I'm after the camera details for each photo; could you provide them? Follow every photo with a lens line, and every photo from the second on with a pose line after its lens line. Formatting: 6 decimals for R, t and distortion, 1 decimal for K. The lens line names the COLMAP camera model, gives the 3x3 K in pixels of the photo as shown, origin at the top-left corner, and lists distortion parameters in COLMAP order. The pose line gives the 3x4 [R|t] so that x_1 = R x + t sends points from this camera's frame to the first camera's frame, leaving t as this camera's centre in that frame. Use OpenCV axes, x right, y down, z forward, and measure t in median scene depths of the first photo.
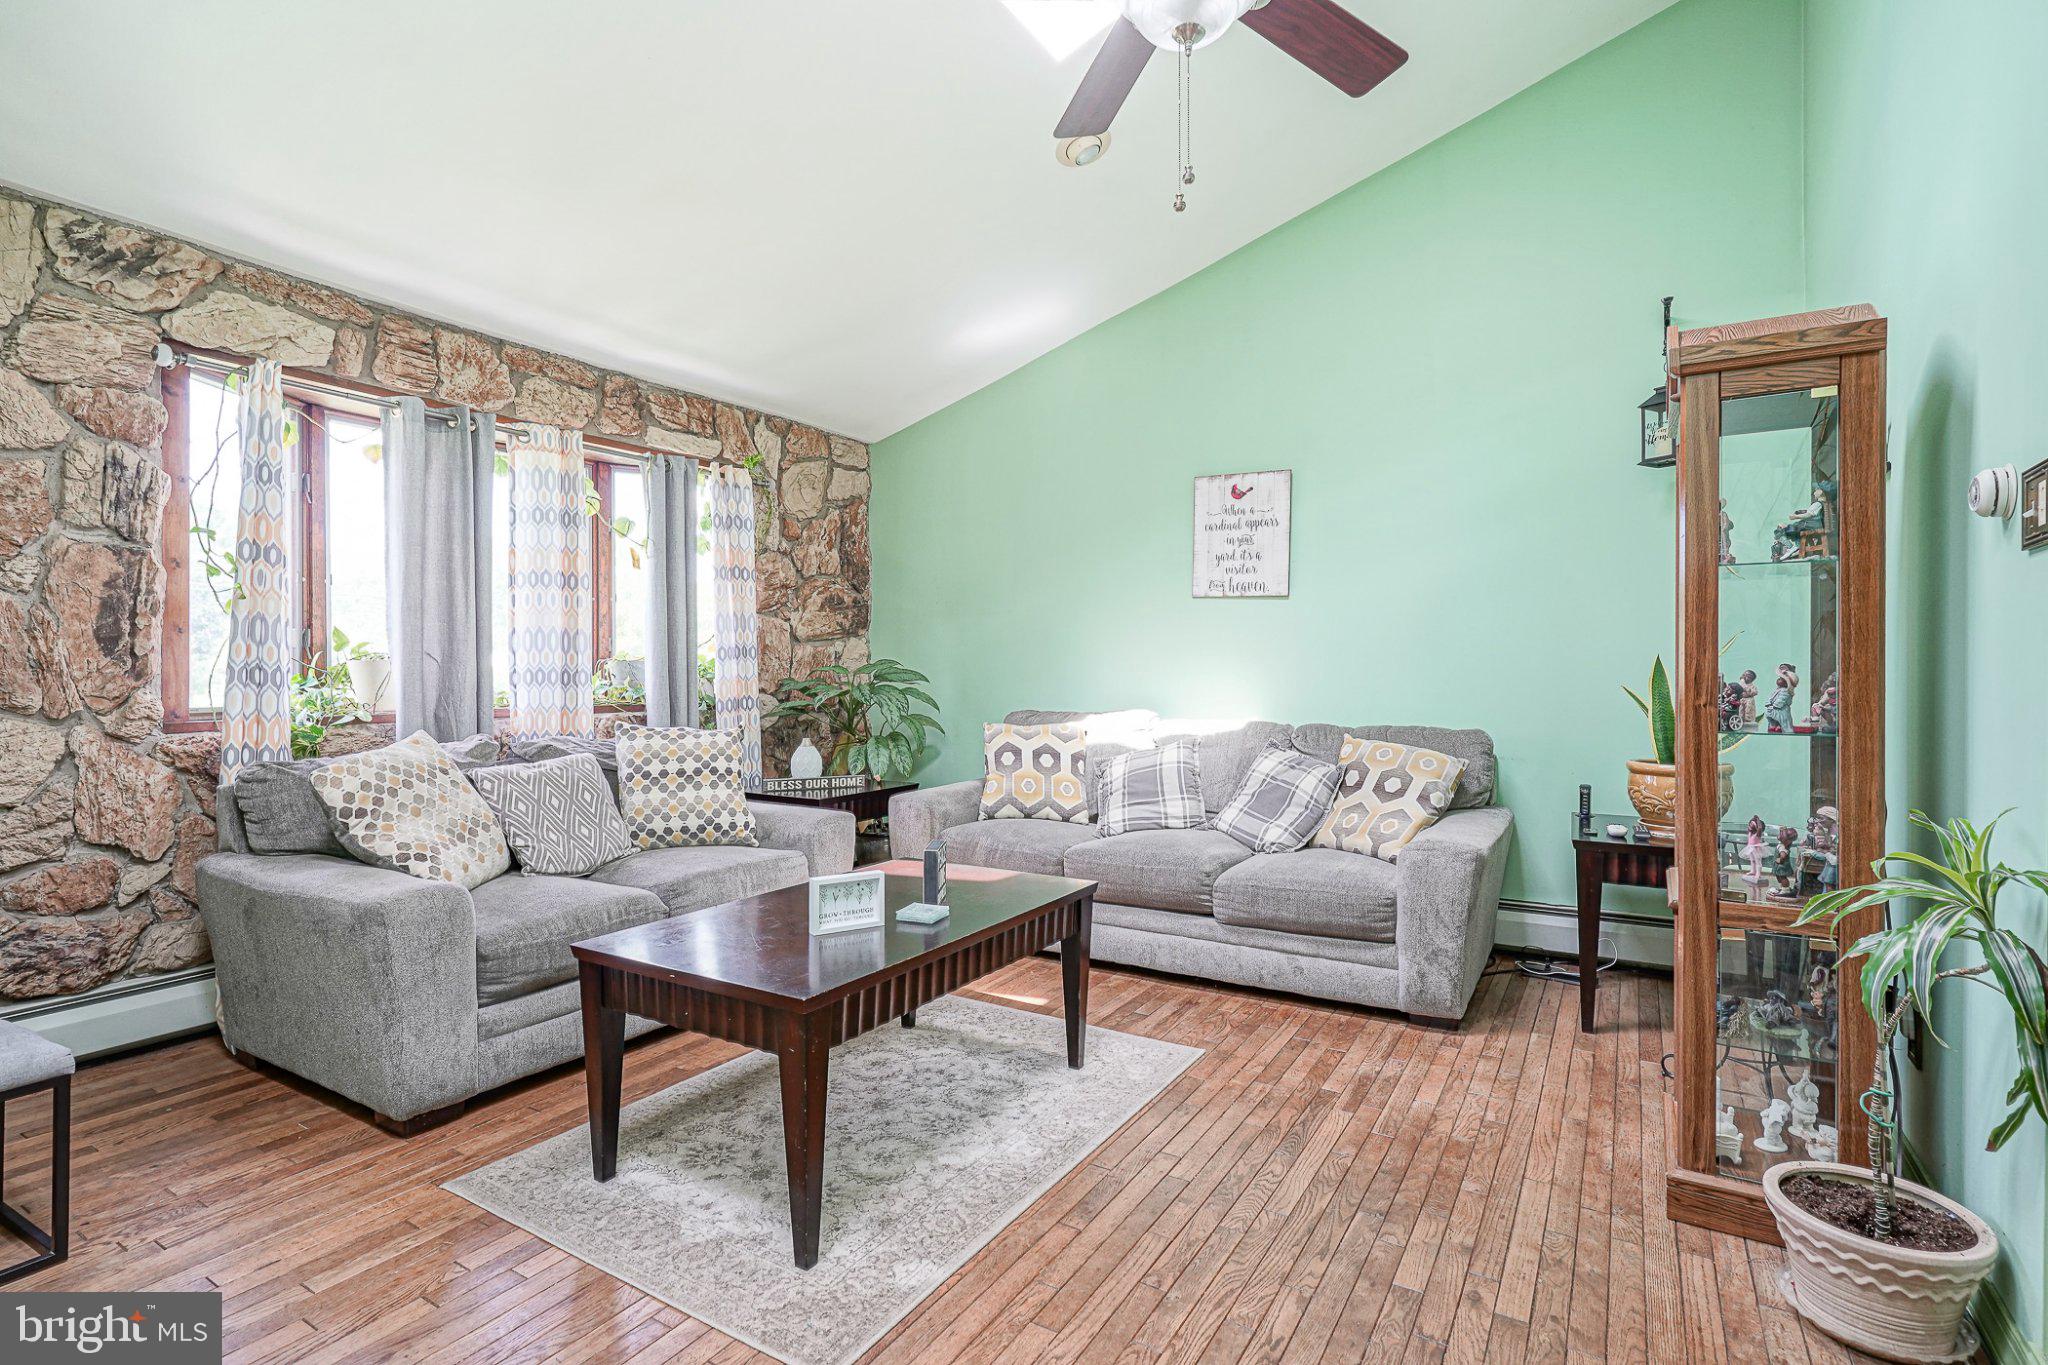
lens RADIAL K [[1038.8, 0, 1011.5], [0, 1038.8, 677.3], [0, 0, 1]] dist [-0.011272, 0.006186]
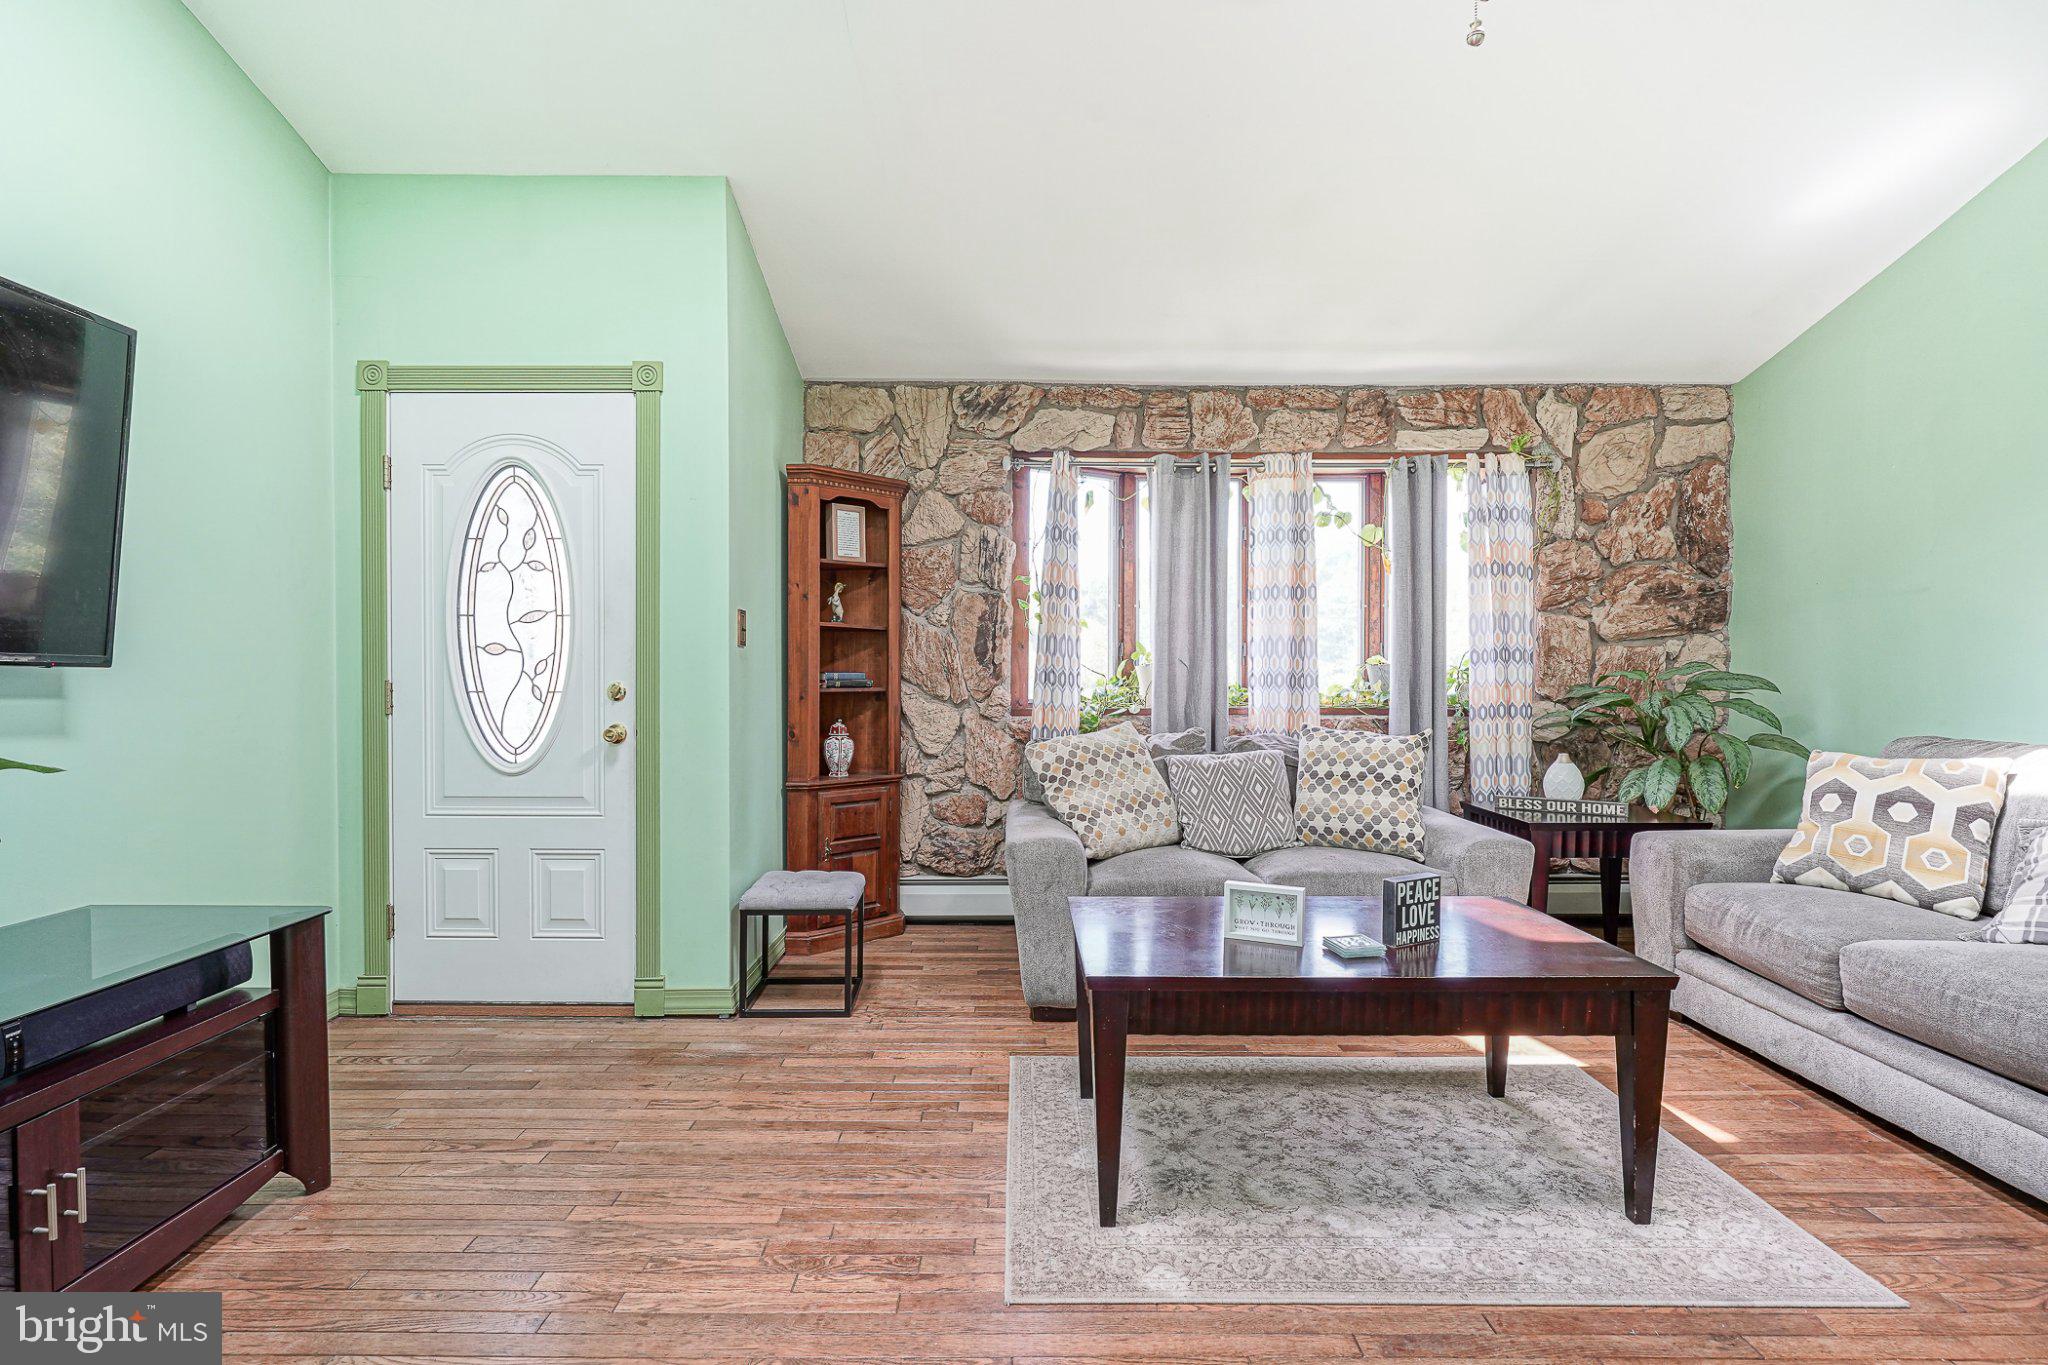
lens RADIAL K [[1026.4, 0, 1018.2], [0, 1026.4, 693.9], [0, 0, 1]] dist [-0.010515, 0.001451]
pose [[0.492510, 0.019015, -0.870099, 0.391731], [-0.008187, 0.999818, 0.017215, -0.002661], [0.870268, -0.001355, 0.492576, 0.225815]]
